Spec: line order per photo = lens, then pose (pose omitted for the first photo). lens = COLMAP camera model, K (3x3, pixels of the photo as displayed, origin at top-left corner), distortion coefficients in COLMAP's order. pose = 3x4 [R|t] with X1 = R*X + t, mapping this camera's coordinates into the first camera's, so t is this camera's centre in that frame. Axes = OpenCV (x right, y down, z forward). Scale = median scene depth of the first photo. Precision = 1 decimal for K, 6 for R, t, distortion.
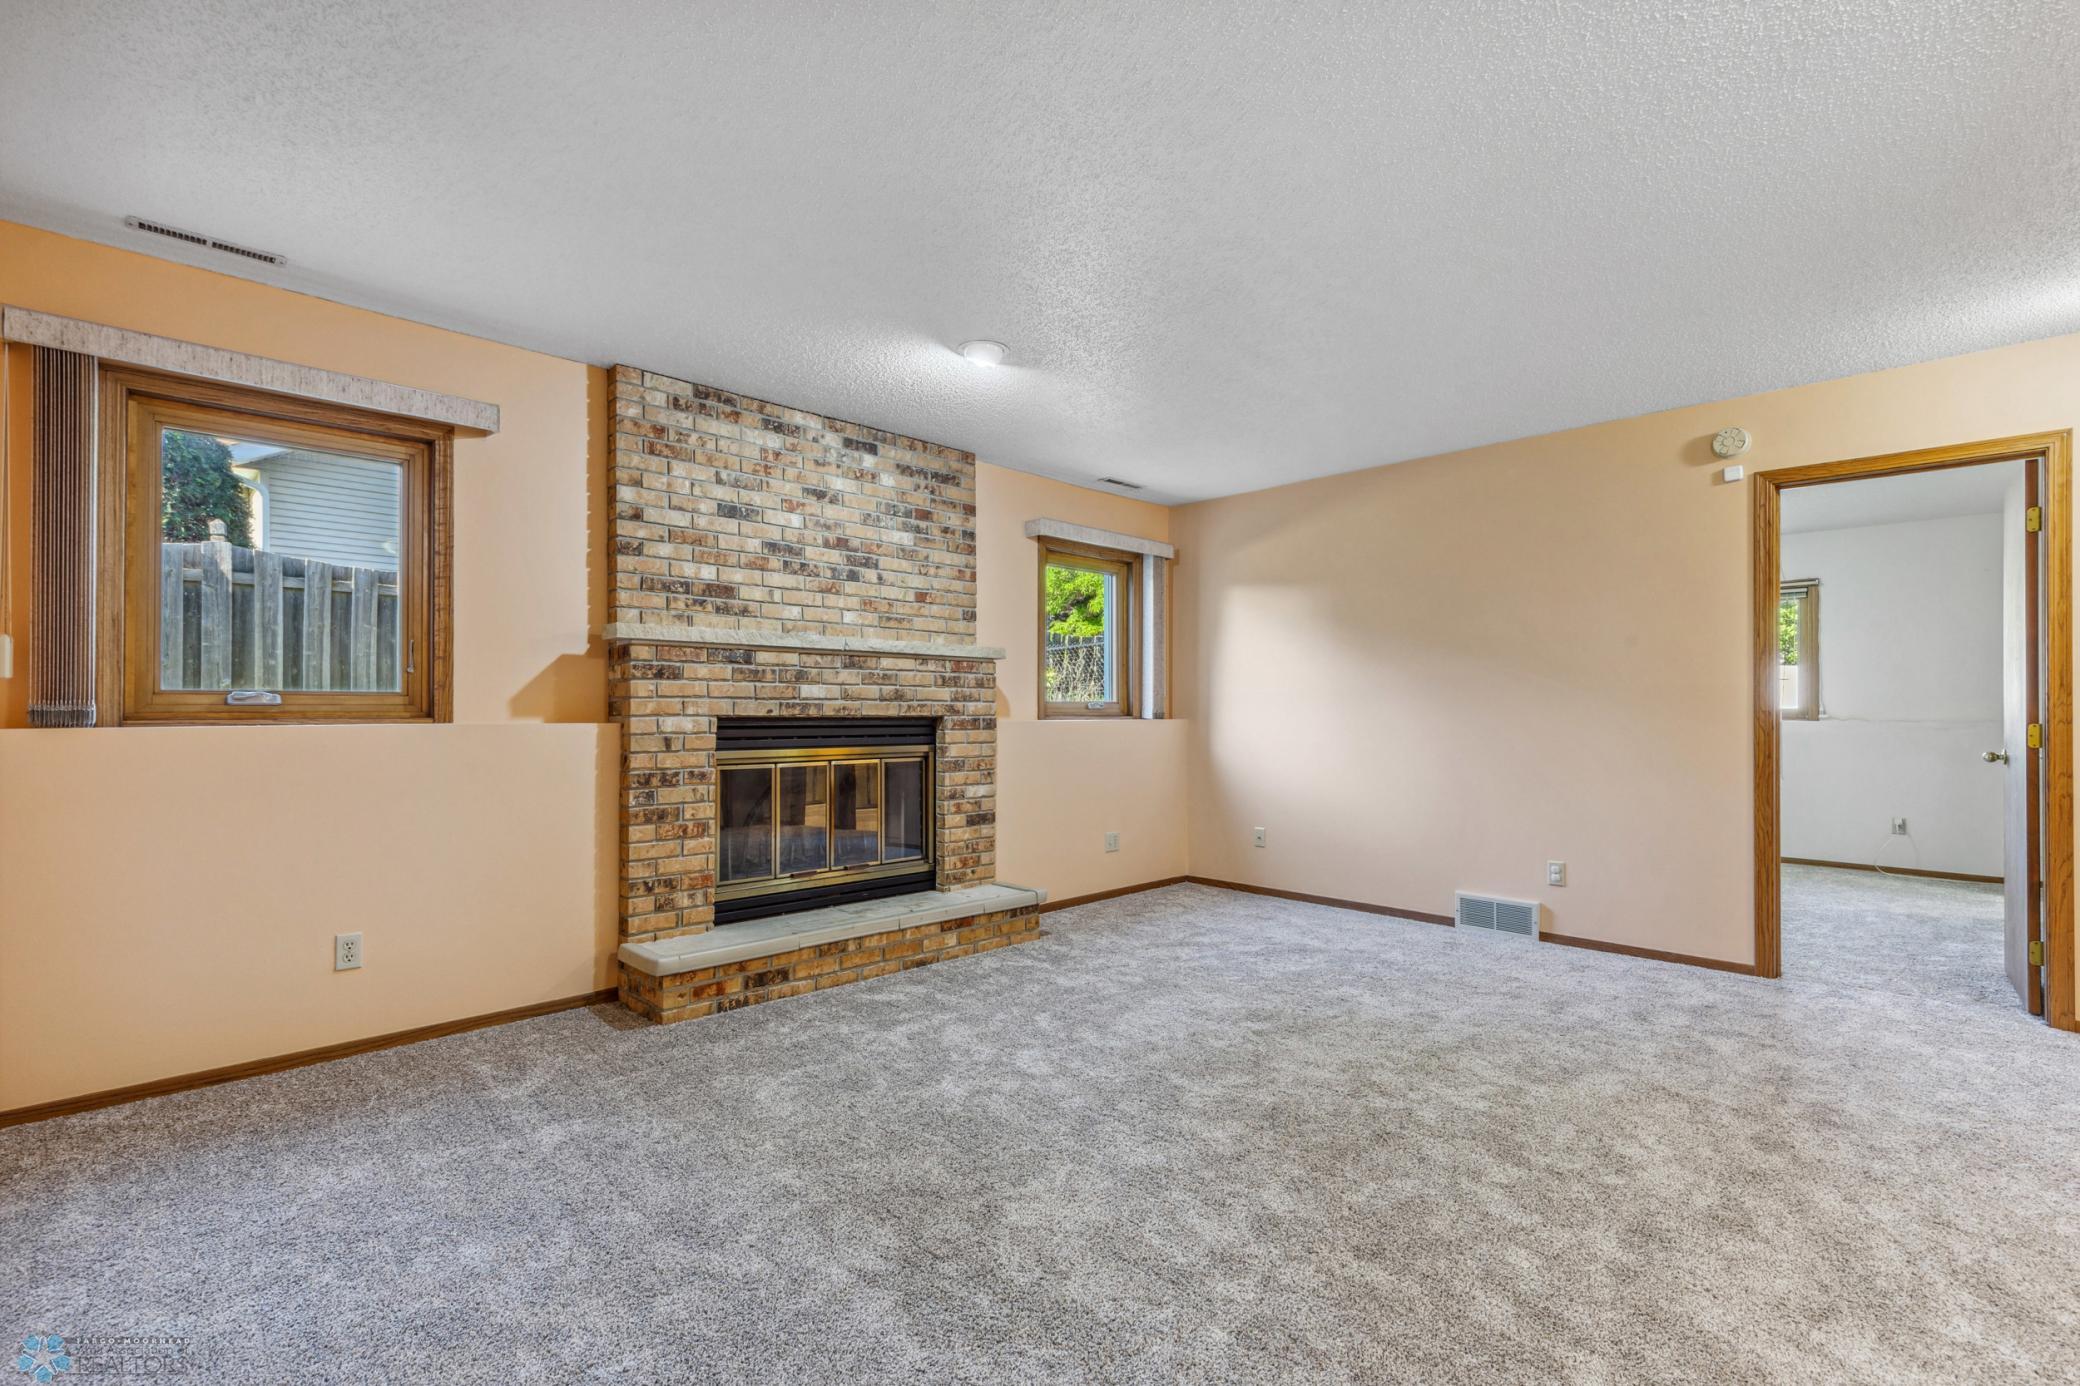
lens RADIAL K [[946.5, 0, 1031.6], [0, 946.5, 697.0], [0, 0, 1]] dist [0.012958, 0.001032]
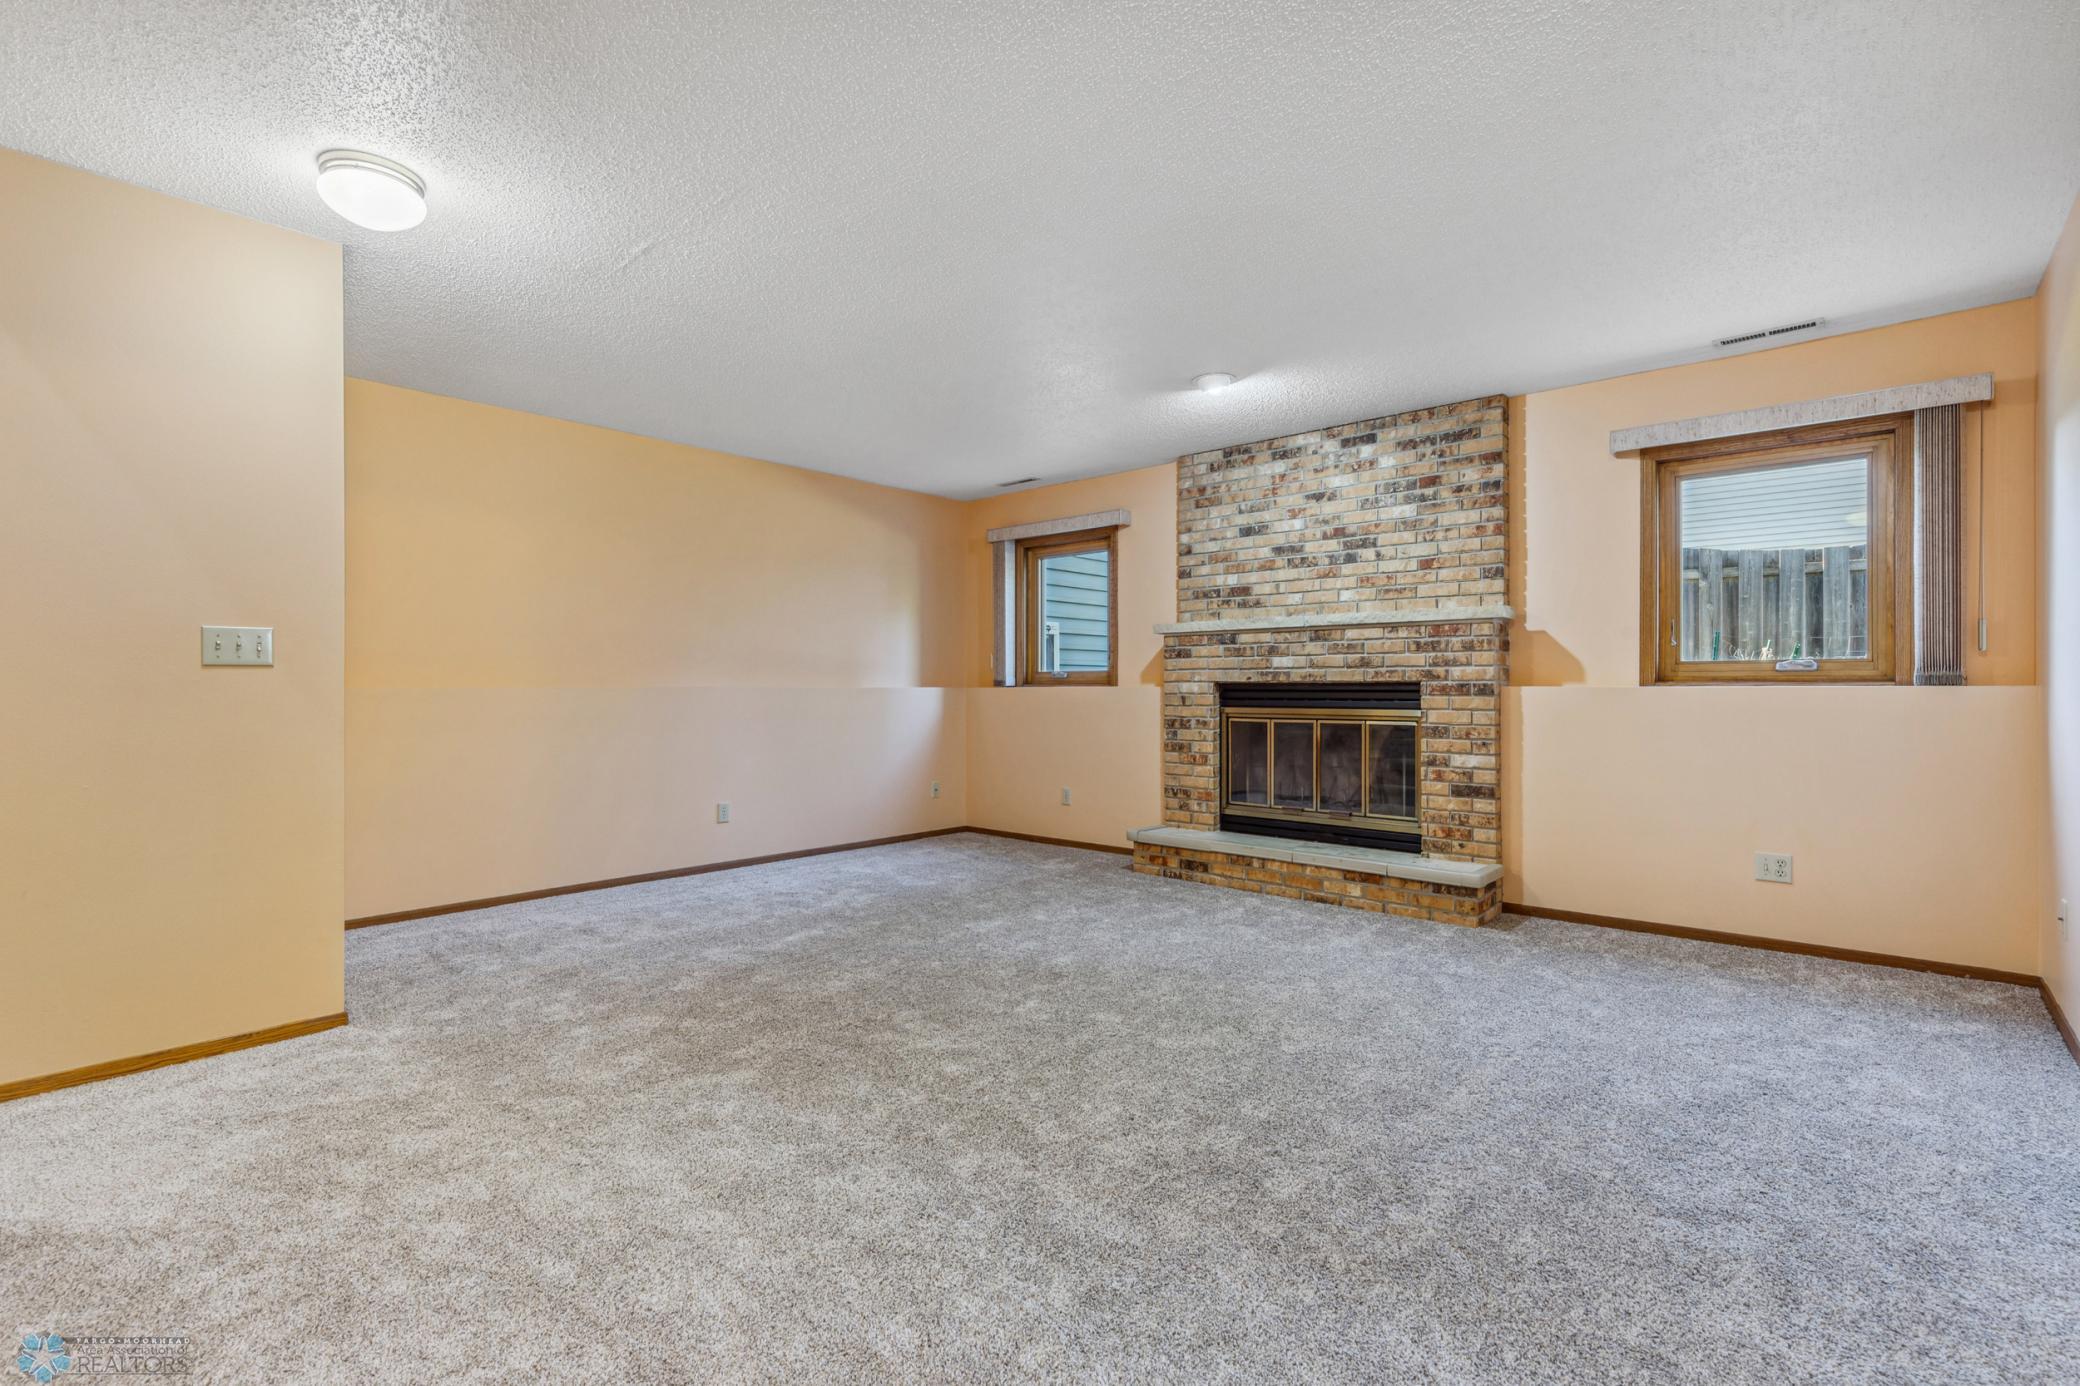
lens RADIAL K [[946.5, 0, 1088.8], [0, 946.5, 691.4], [0, 0, 1]] dist [0.012958, 0.001032]
pose [[0.097053, -0.002043, -0.995277, 0.952395], [0.012899, 0.999916, -0.000795, 0.029439], [0.995196, -0.012761, 0.097072, 0.603274]]
